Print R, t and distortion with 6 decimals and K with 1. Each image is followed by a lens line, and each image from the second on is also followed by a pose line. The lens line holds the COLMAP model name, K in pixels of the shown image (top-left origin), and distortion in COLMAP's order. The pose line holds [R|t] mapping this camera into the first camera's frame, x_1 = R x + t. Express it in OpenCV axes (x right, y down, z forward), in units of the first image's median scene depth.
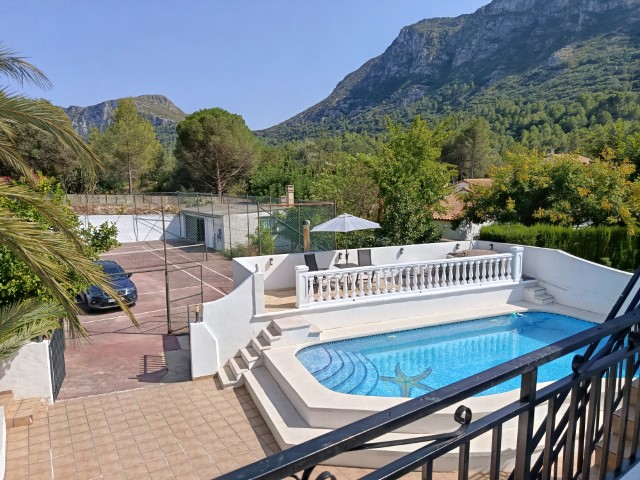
lens RADIAL K [[447.7, 0, 317.5], [0, 447.7, 236.7], [0, 0, 1]] dist [0.010099, -0.009489]
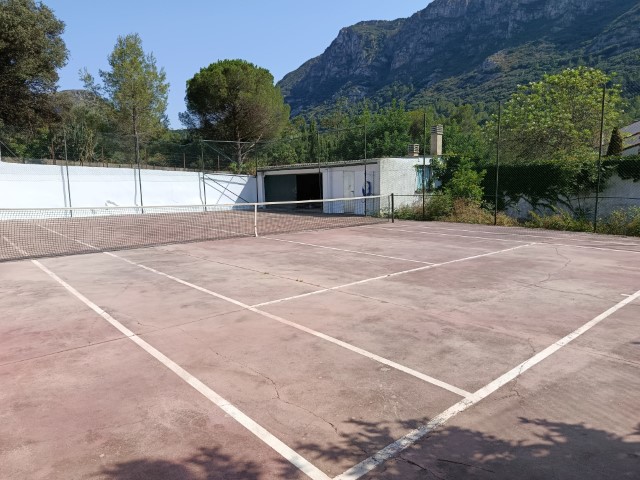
lens RADIAL K [[447.7, 0, 323.2], [0, 447.7, 241.9], [0, 0, 1]] dist [0.010099, -0.009489]
pose [[0.989330, -0.022482, 0.143947, -0.307483], [0.021233, 0.999722, 0.010209, 0.052012], [-0.144137, -0.007044, 0.989533, 0.280628]]
